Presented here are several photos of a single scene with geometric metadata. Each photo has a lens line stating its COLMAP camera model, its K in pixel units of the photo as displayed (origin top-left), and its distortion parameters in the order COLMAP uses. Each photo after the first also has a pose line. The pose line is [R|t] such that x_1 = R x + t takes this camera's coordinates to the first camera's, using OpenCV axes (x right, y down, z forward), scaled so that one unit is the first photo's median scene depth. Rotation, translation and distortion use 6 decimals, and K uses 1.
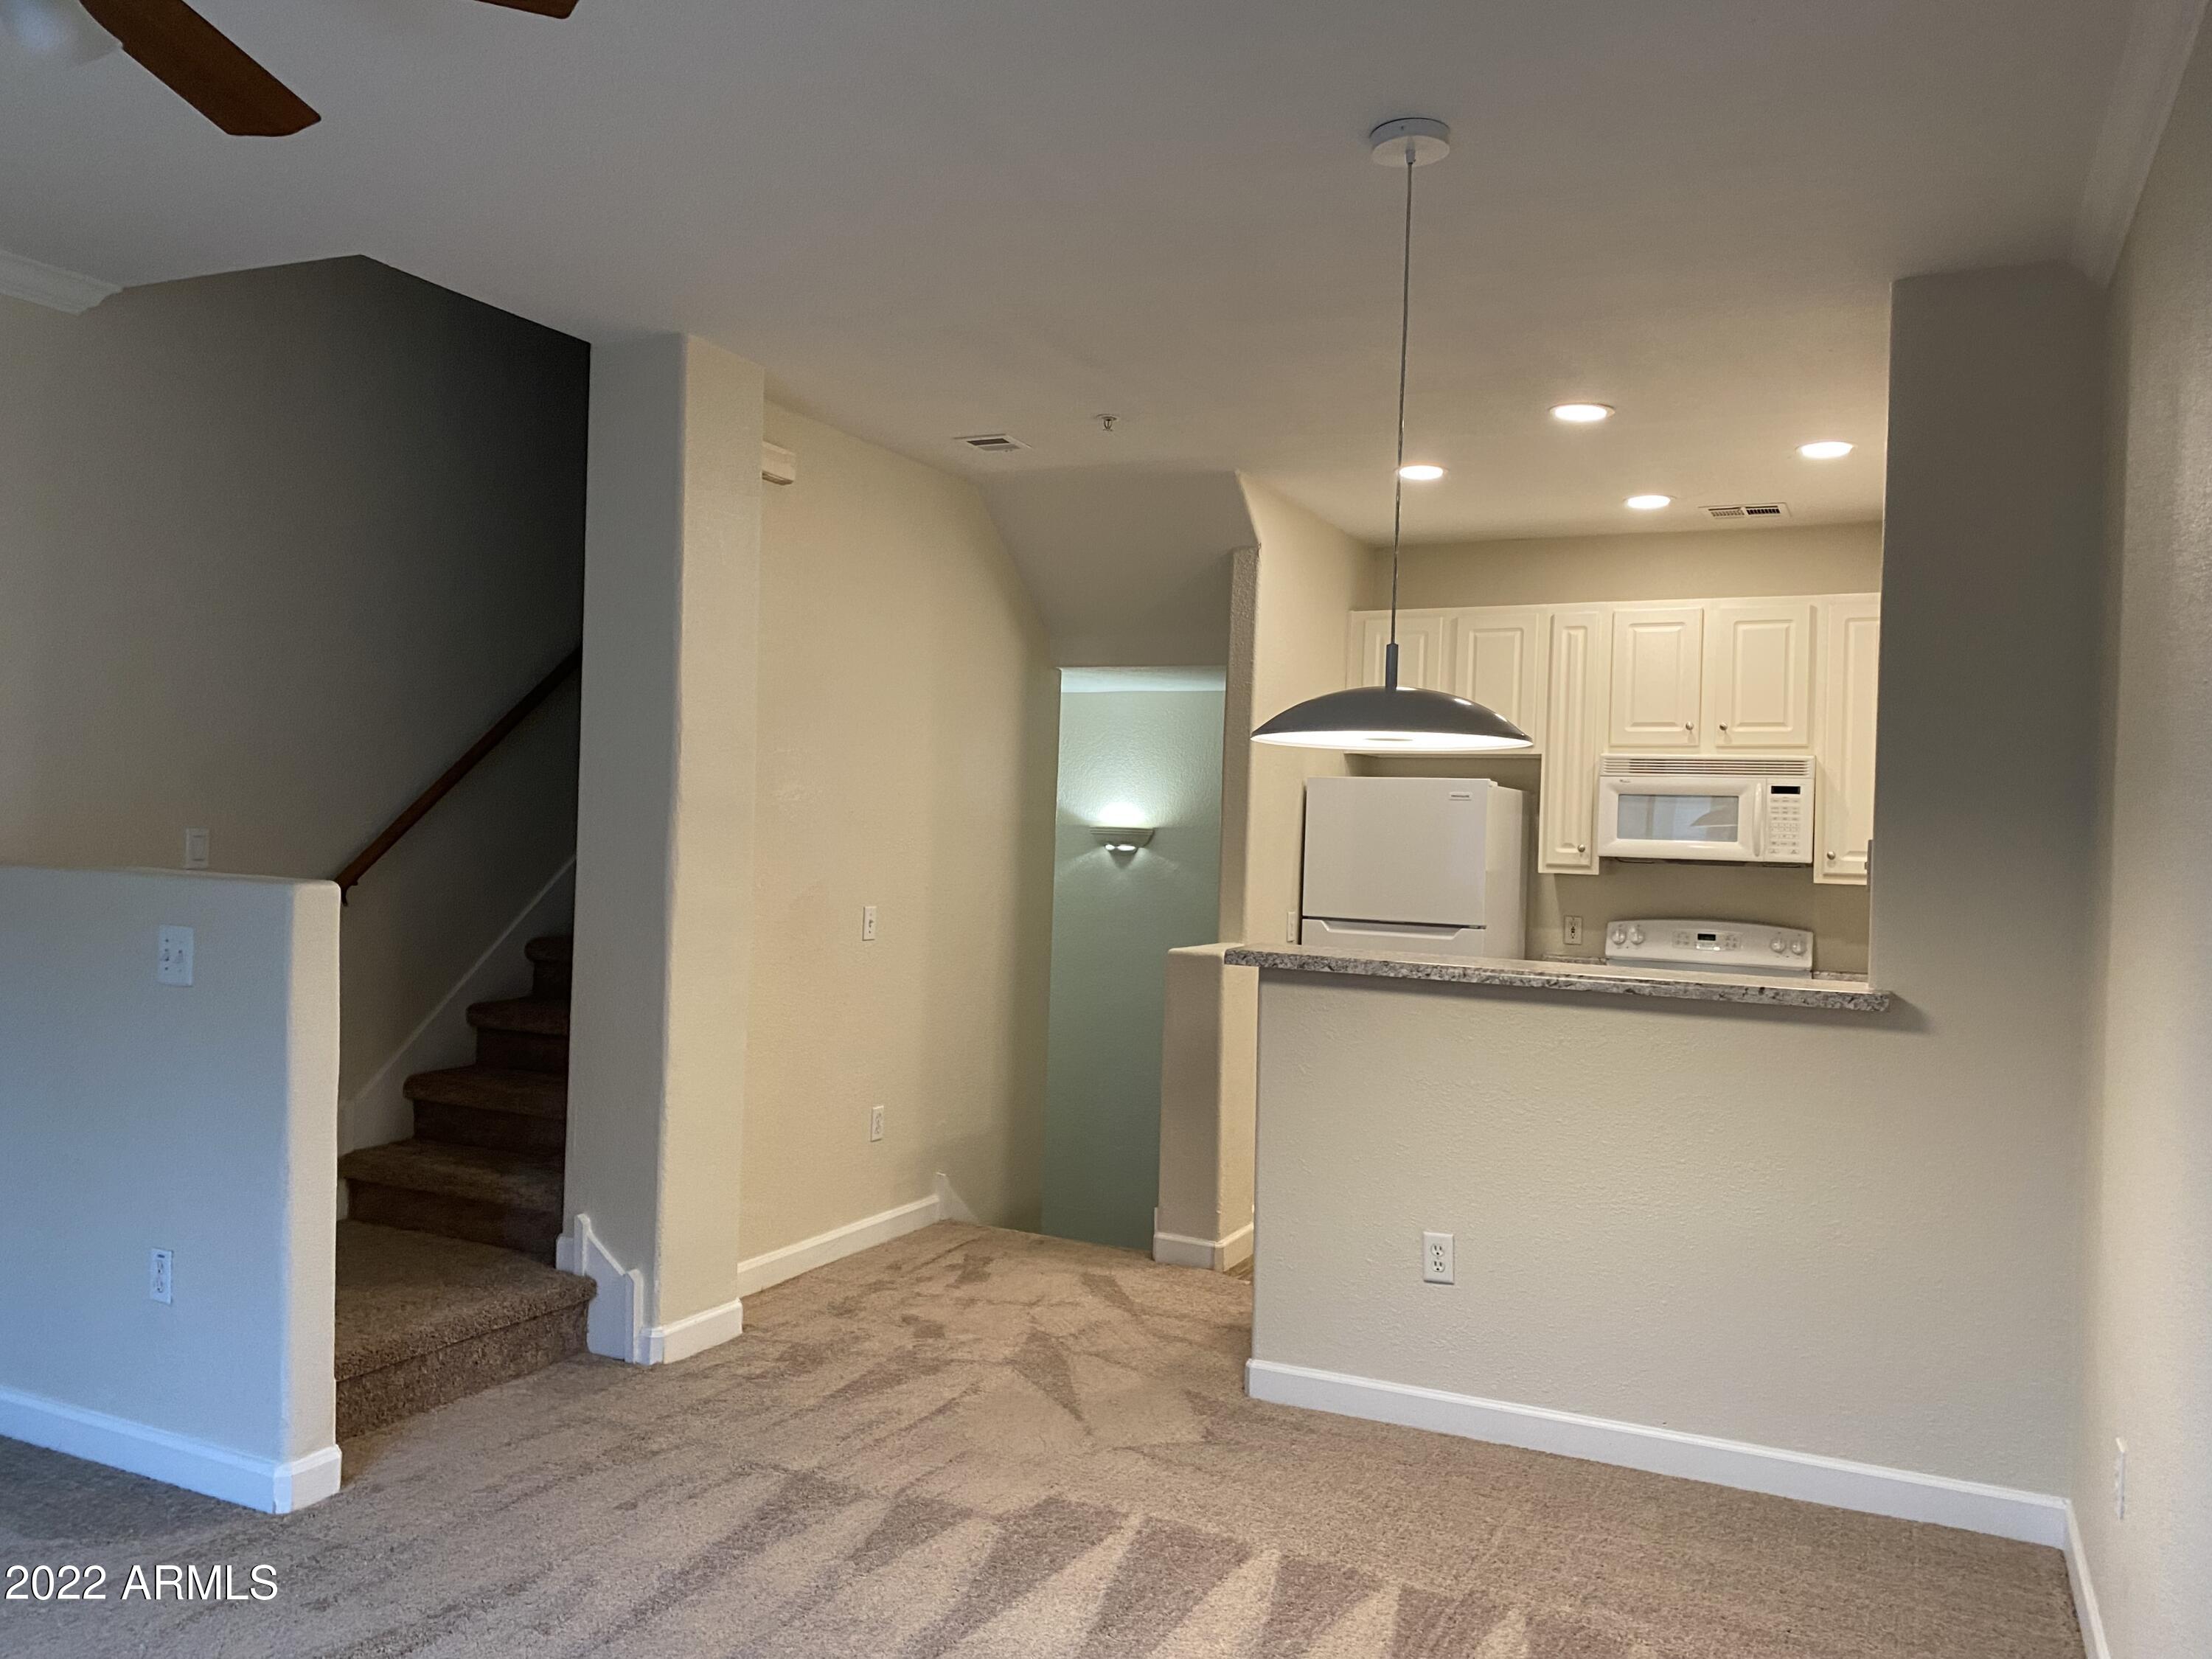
lens RADIAL K [[1663.0, 0, 1106.0], [0, 1663.0, 829.5], [0, 0, 1]] dist [0.022635, -0.014884]
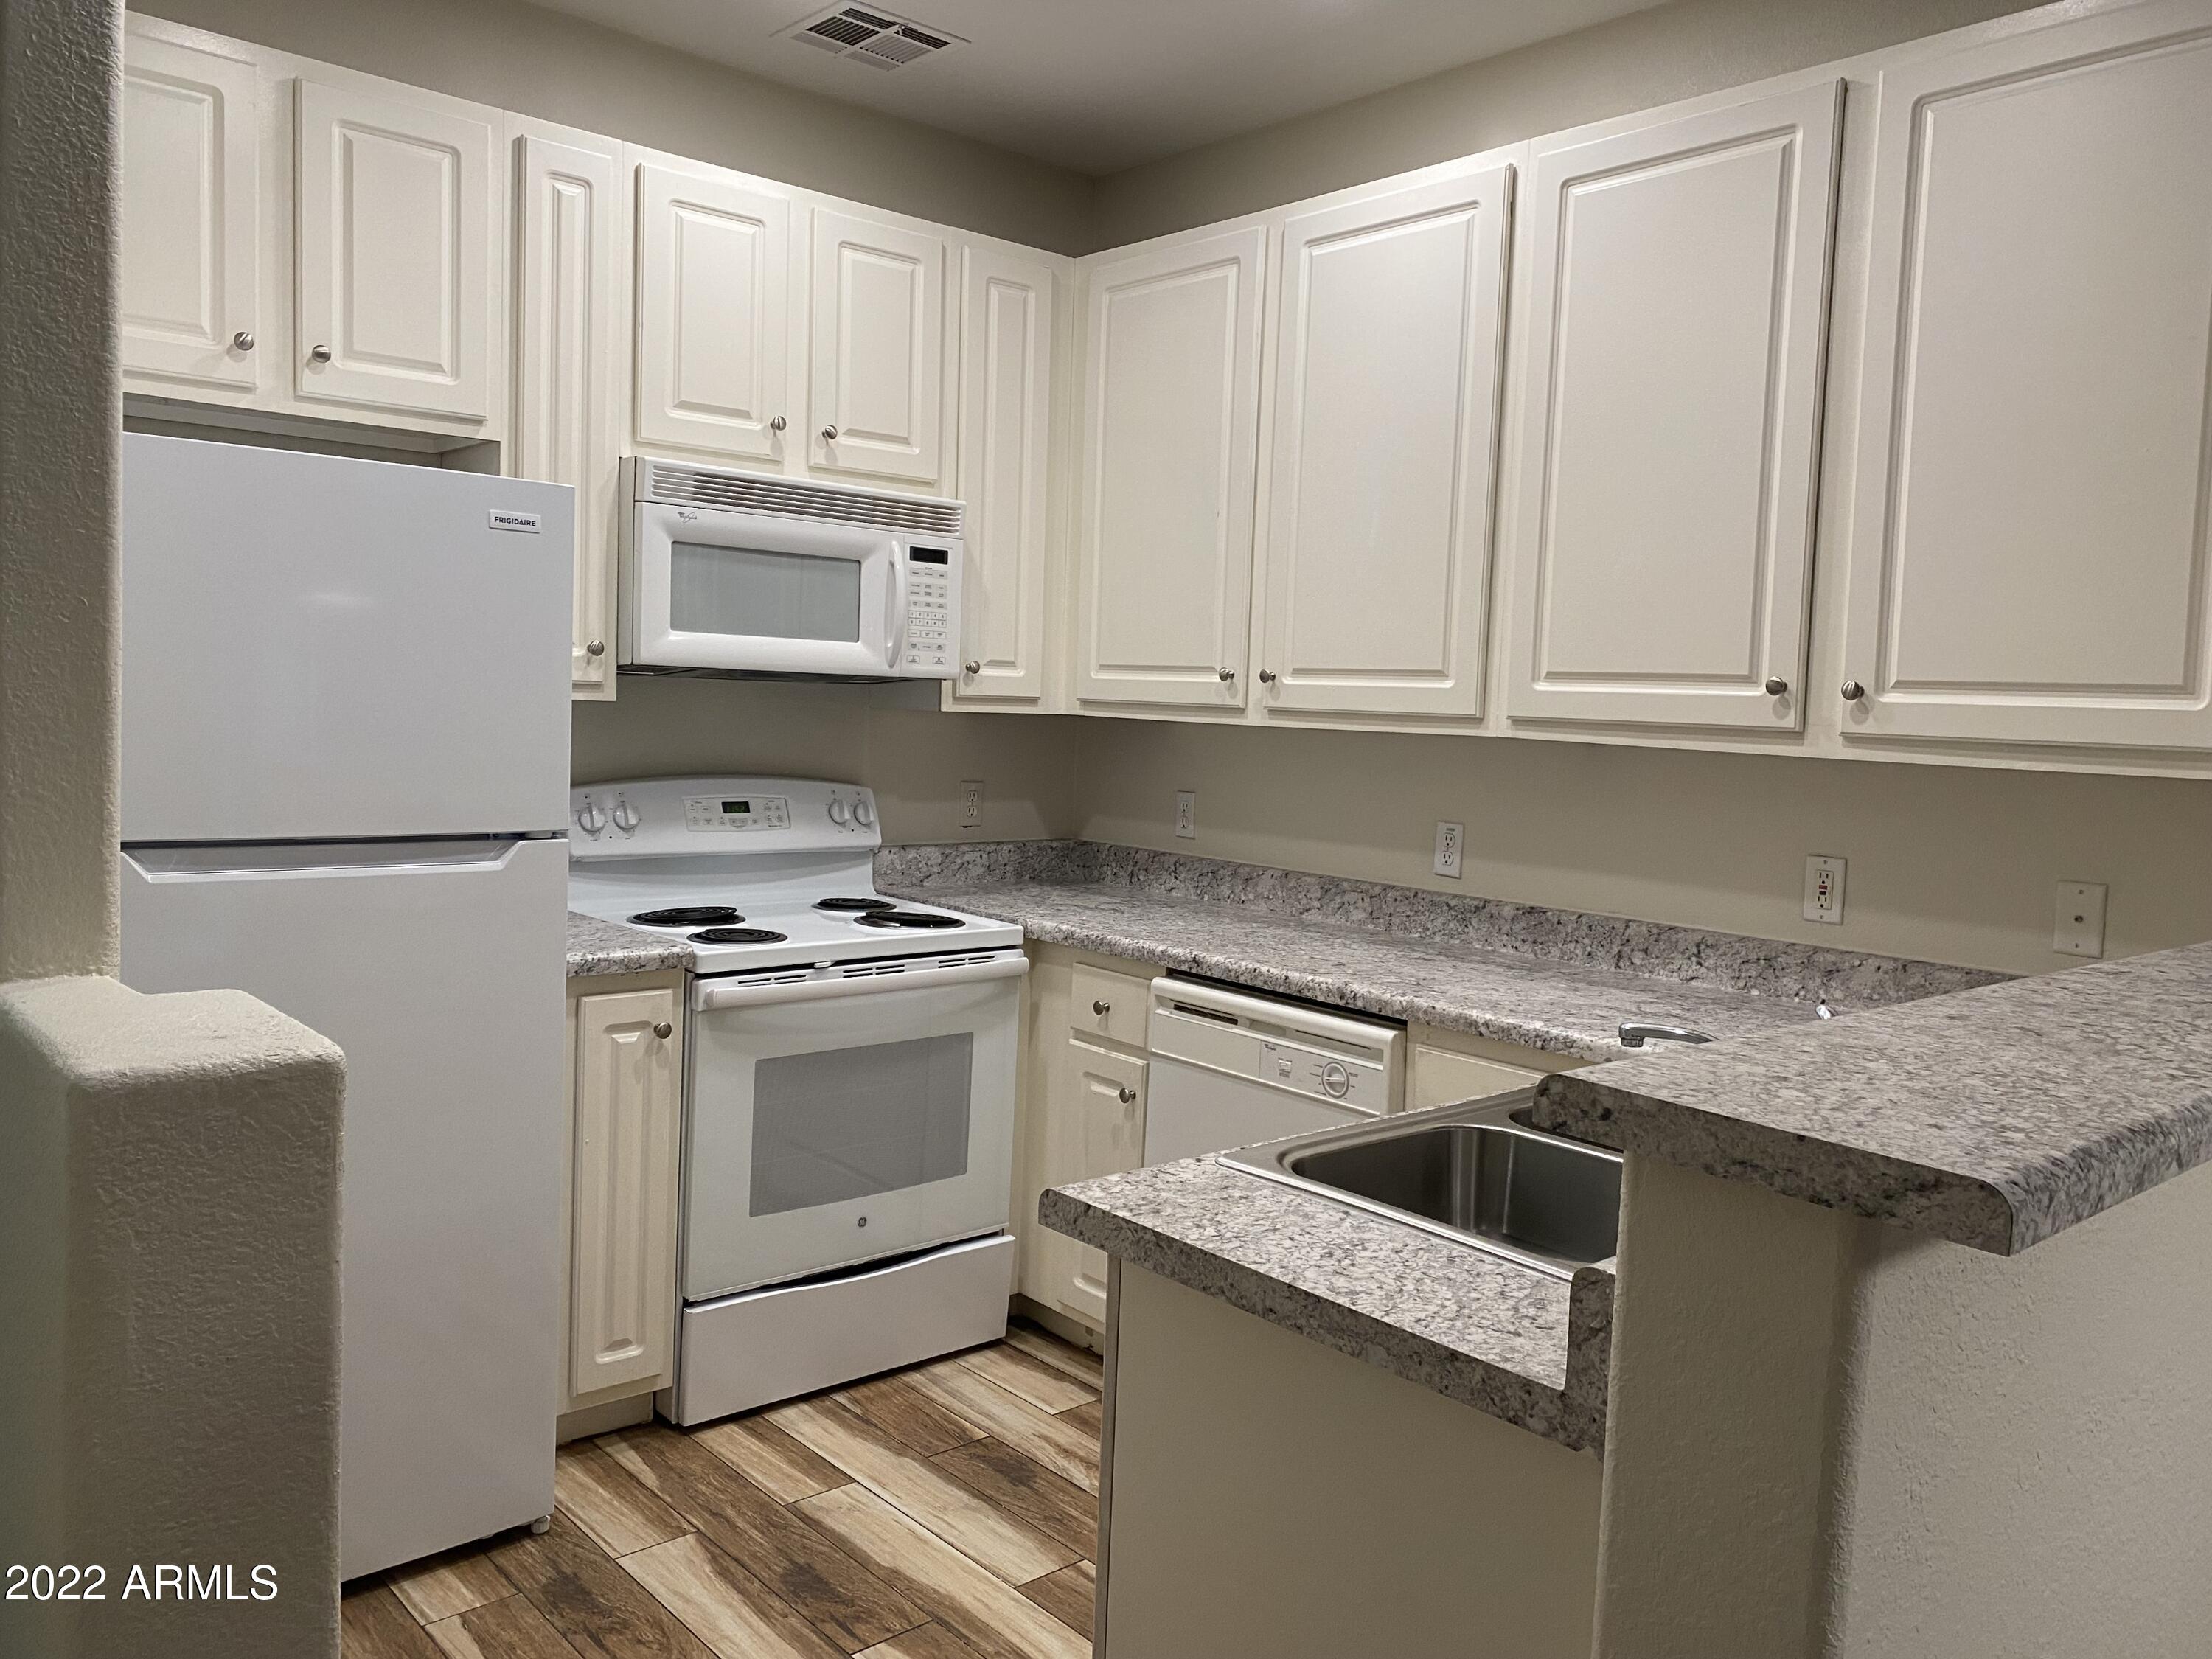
lens RADIAL K [[1659.7, 0, 1105.1], [0, 1659.7, 802.3], [0, 0, 1]] dist [0.003364, -0.010741]
pose [[0.387084, -0.076910, 0.918831, -0.033142], [-0.037395, 0.994386, 0.098988, 0.000815], [-0.921286, -0.072677, 0.382035, 0.206656]]
